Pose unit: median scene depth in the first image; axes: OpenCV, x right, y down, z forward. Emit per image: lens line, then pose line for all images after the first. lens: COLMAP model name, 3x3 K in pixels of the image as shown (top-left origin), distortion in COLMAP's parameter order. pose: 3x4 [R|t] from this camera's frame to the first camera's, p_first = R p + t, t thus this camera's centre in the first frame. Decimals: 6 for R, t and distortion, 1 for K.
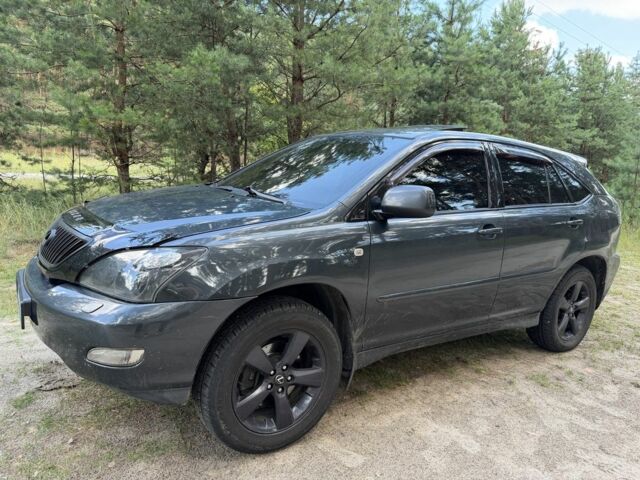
lens RADIAL K [[421.2, 0, 320.0], [0, 421.2, 240.0], [0, 0, 1]] dist [0.000340, 0.002336]
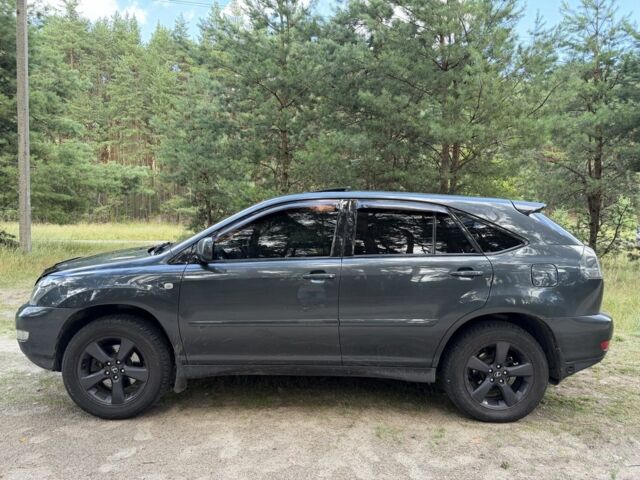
lens RADIAL K [[413.9, 0, 320.0], [0, 413.9, 240.0], [0, 0, 1]] dist [0.007924, 0.000718]
pose [[0.851964, -0.033599, -0.522522, 1.107488], [-0.045643, 0.989375, -0.138039, 0.039229], [0.521608, 0.141453, 0.841377, 0.058221]]
